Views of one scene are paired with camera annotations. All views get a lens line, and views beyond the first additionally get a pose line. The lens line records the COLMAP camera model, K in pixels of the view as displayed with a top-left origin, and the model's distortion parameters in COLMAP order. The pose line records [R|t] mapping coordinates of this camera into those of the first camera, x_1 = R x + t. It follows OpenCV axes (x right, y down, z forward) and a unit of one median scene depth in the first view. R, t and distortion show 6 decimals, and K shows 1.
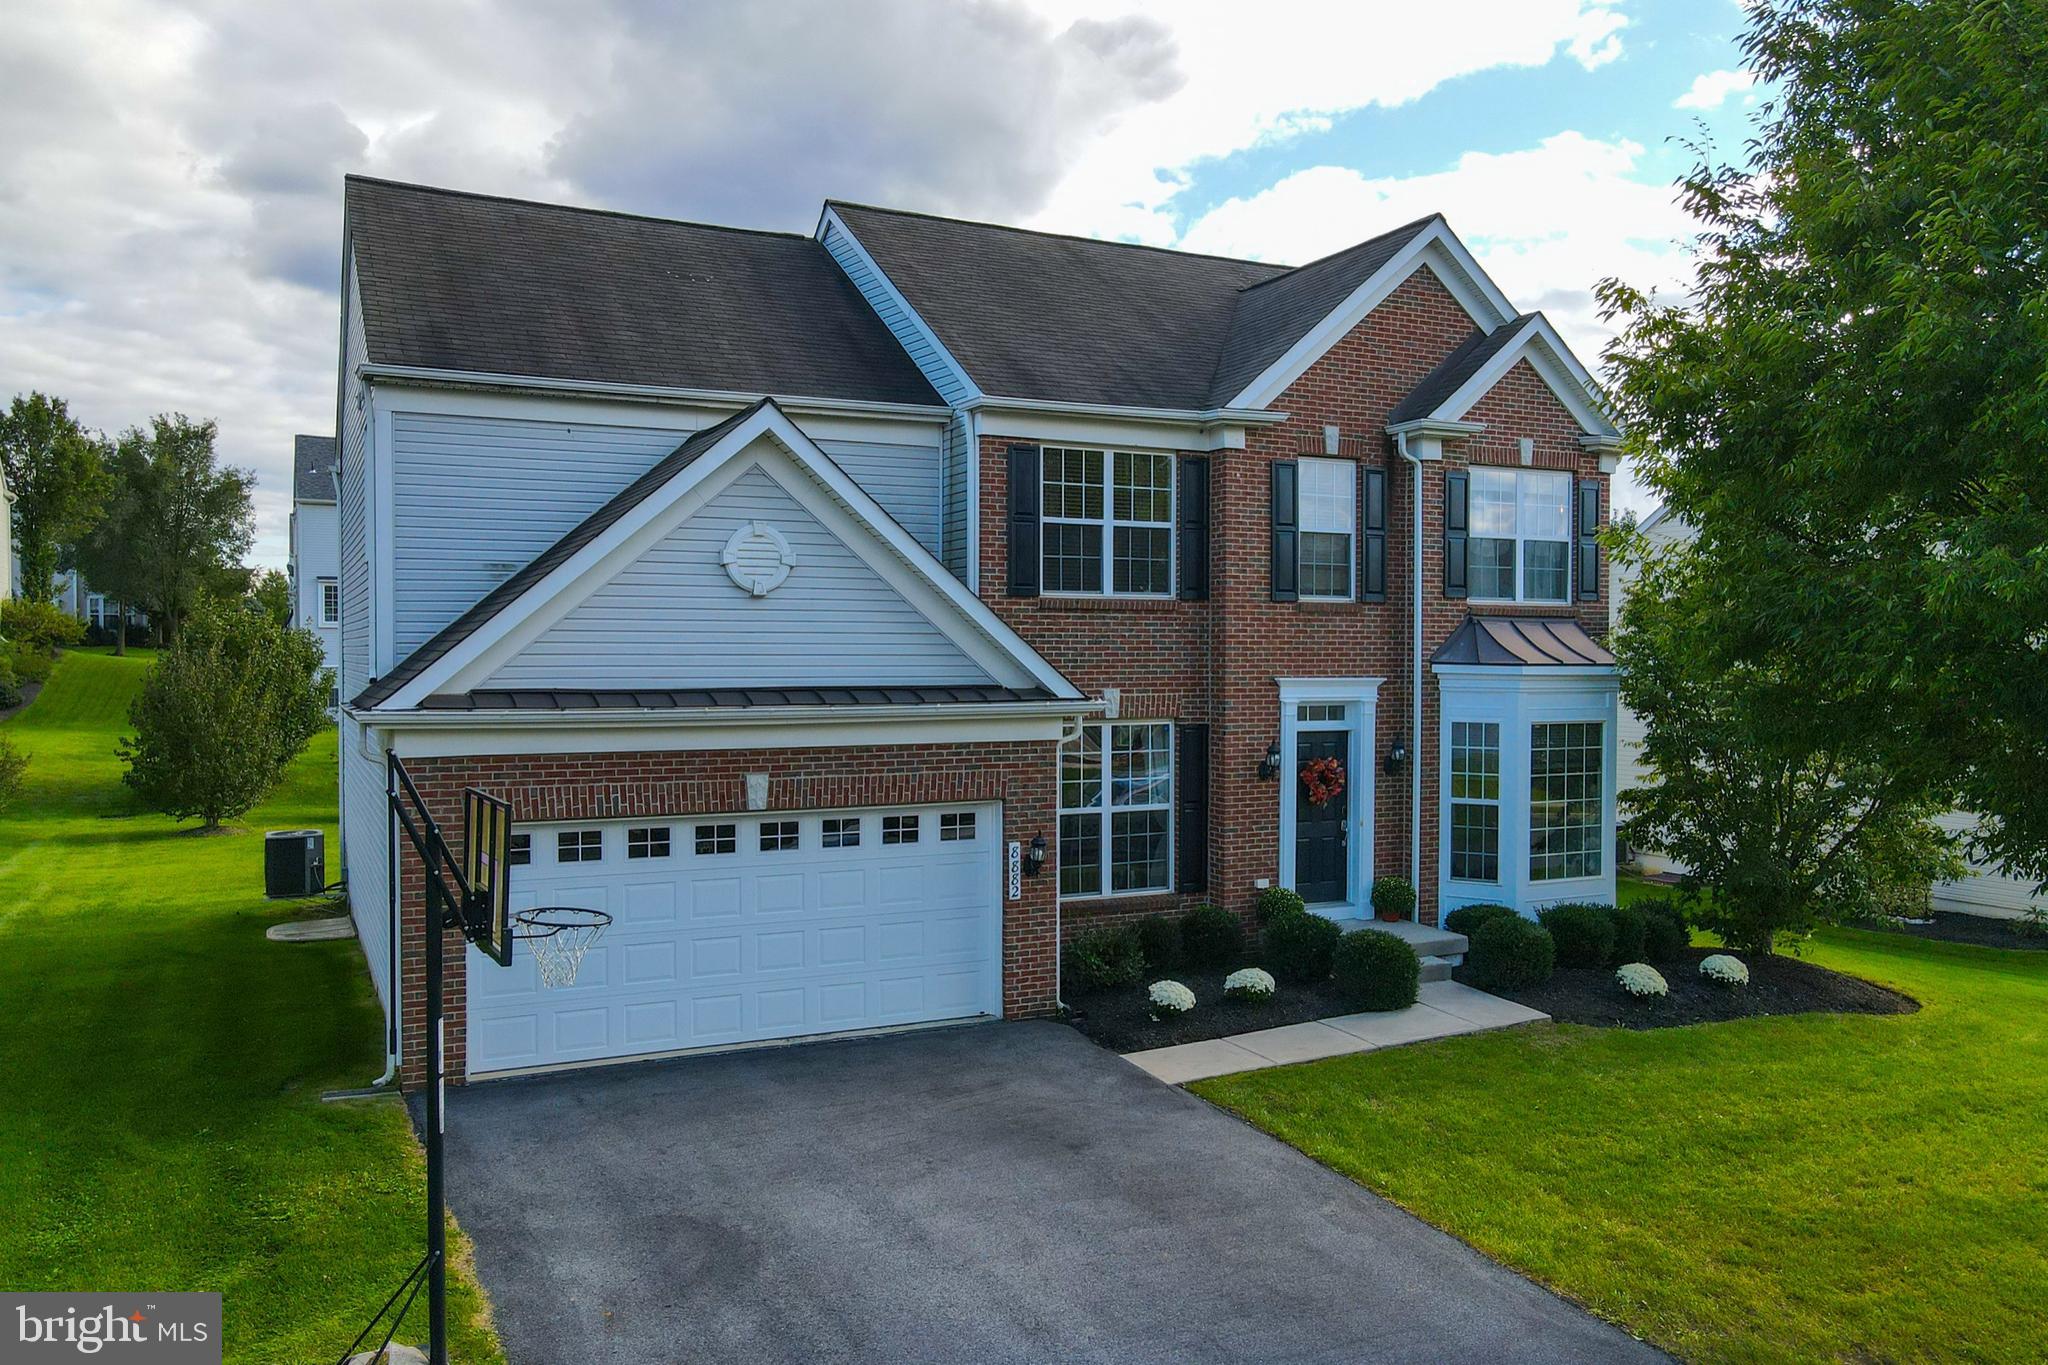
lens RADIAL K [[1496.5, 0, 1023.3], [0, 1496.5, 620.6], [0, 0, 1]] dist [-0.006038, 0.030261]
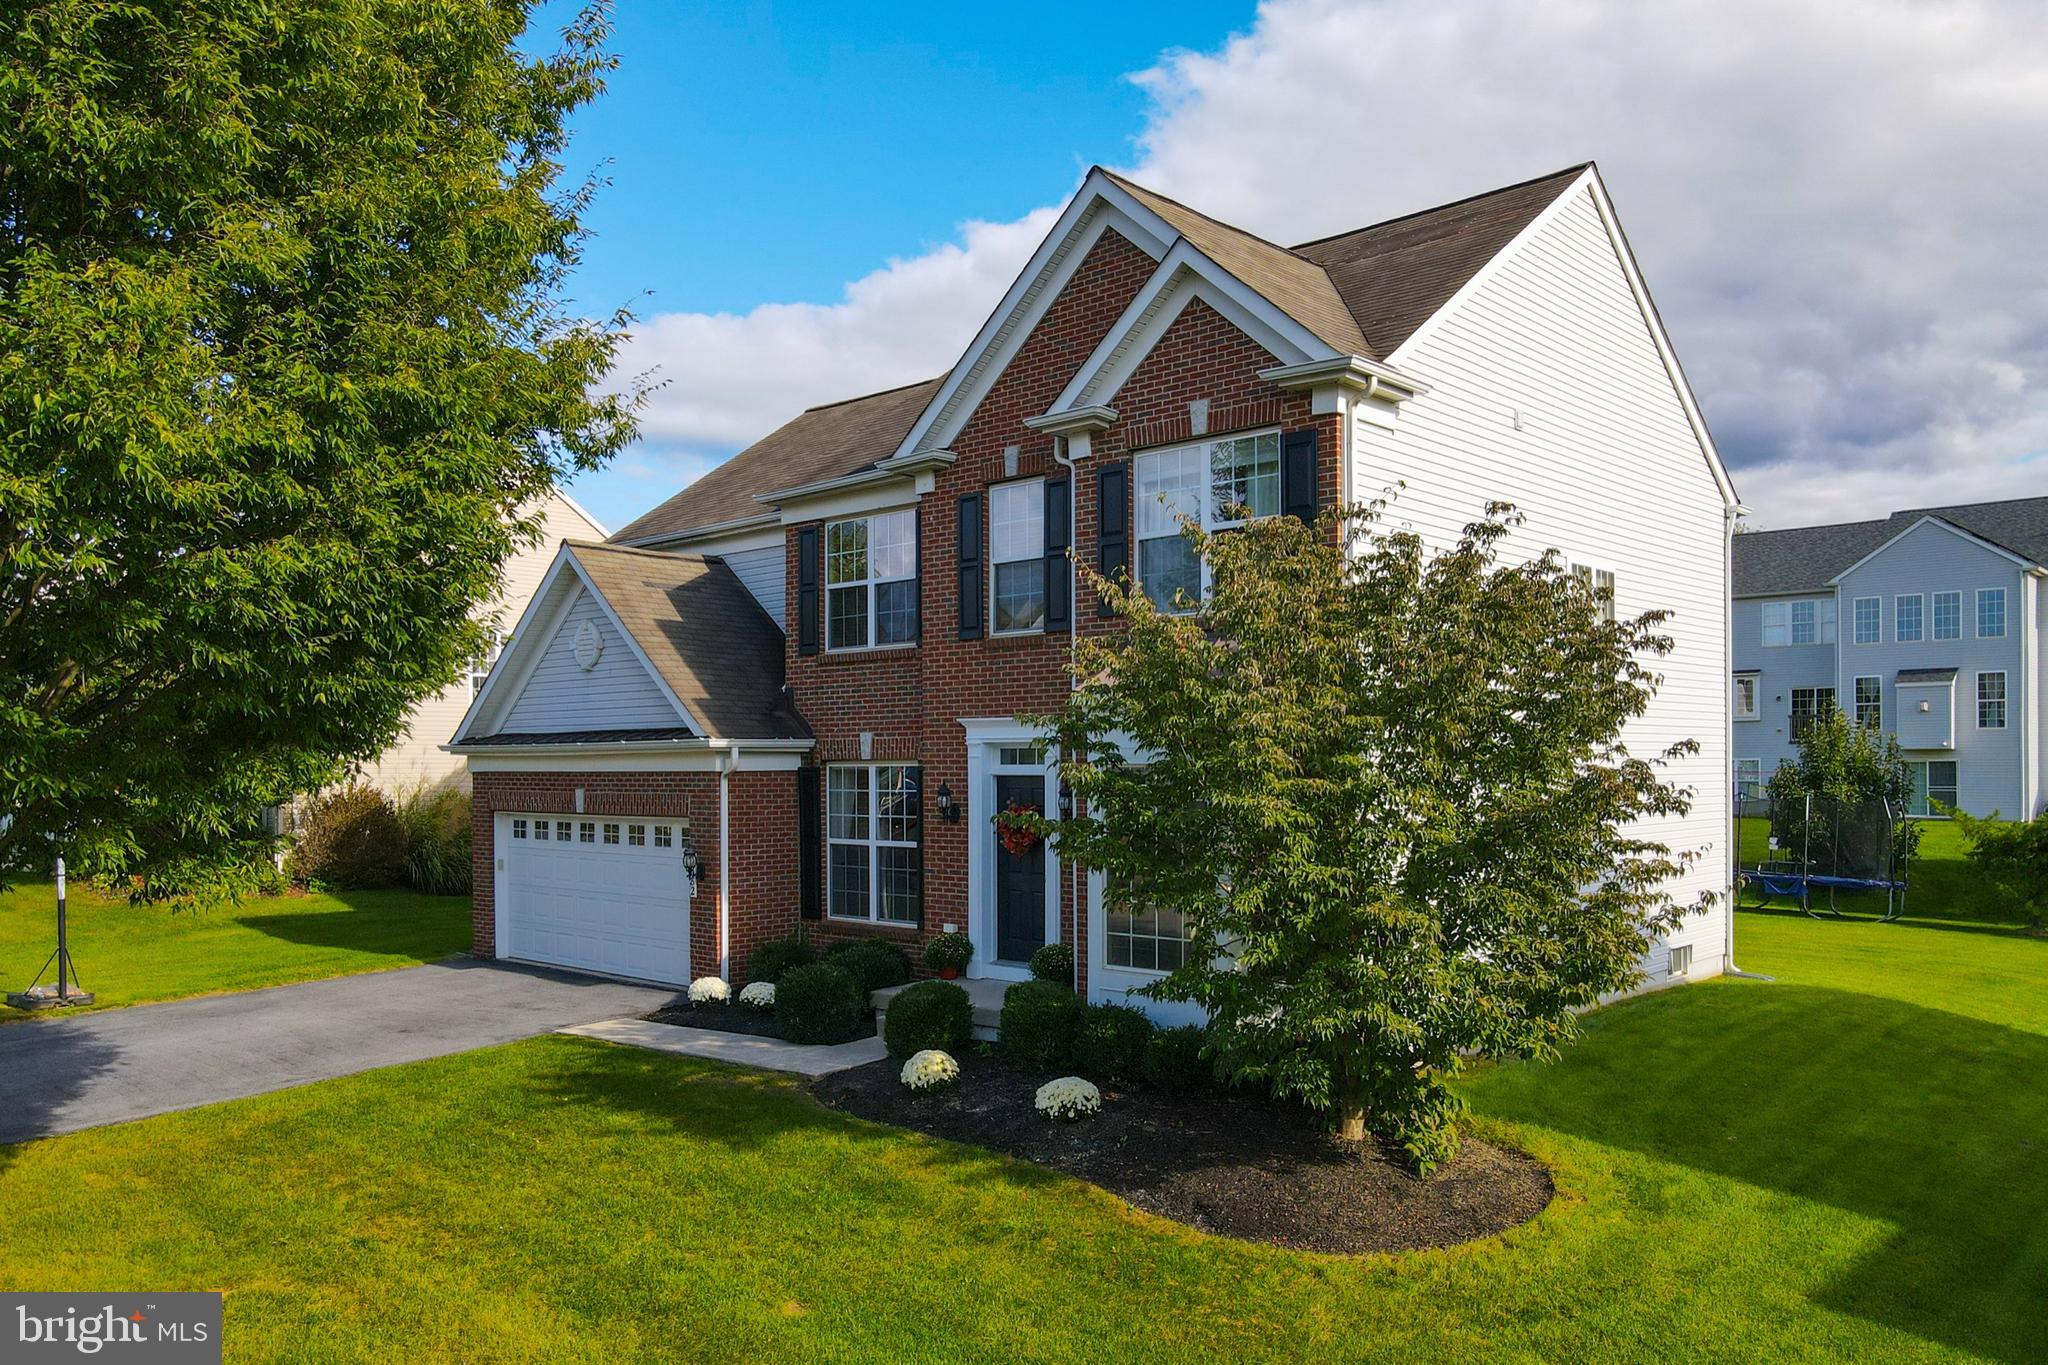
lens RADIAL K [[1496.5, 0, 1023.3], [0, 1496.5, 620.6], [0, 0, 1]] dist [-0.006038, 0.030261]
pose [[0.367603, -0.092628, -0.925359, 1.178427], [0.020847, 0.995598, -0.091377, 0.069930], [0.929749, 0.014300, 0.367916, 0.742005]]
